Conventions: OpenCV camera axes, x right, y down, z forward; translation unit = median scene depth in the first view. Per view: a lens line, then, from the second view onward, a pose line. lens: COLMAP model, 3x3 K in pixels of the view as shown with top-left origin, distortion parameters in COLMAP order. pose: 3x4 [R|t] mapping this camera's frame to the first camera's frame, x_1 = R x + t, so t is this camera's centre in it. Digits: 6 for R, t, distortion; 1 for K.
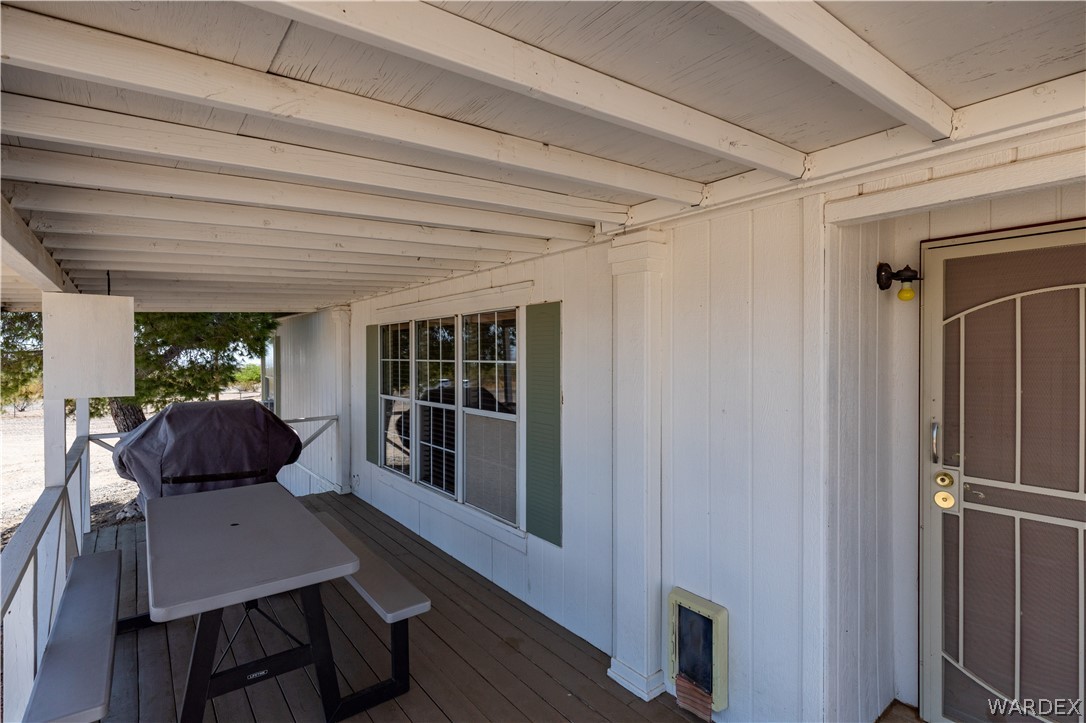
lens RADIAL K [[542.7, 0, 543.0], [0, 542.7, 356.6], [0, 0, 1]] dist [0.005143, 0.000236]
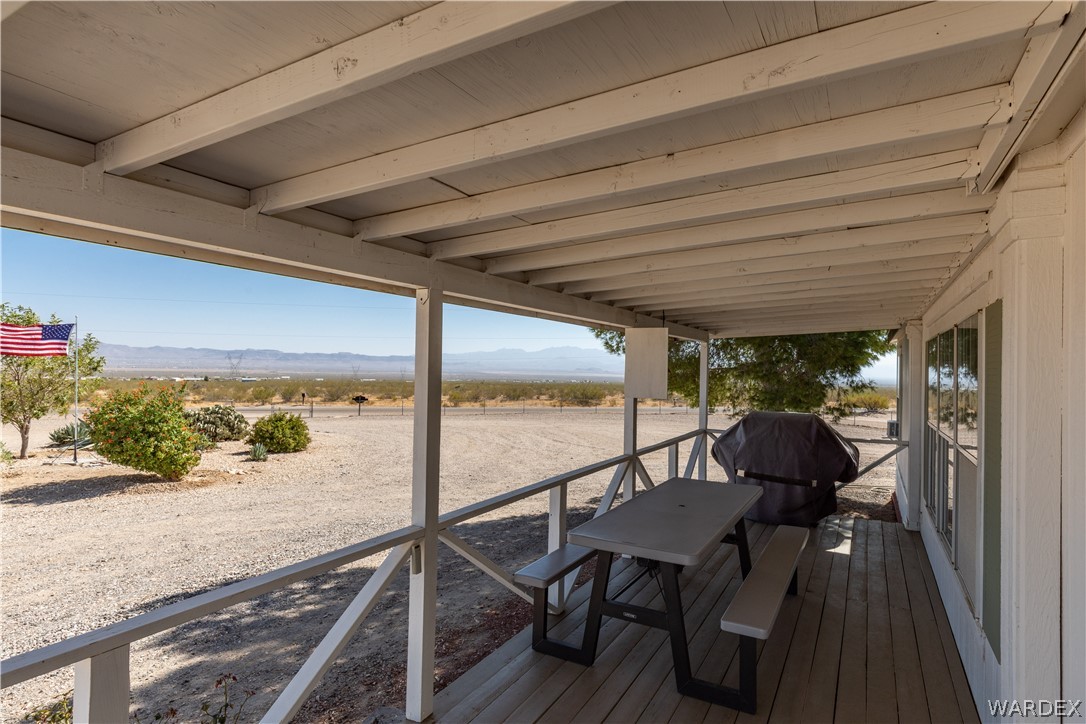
lens RADIAL K [[513.9, 0, 542.8], [0, 513.9, 363.7], [0, 0, 1]] dist [0.017928, 0.000120]
pose [[0.420199, 0.004357, -0.907422, 0.391566], [-0.023423, 0.999707, -0.006046, -0.003056], [0.907130, 0.023796, 0.420178, 0.216798]]
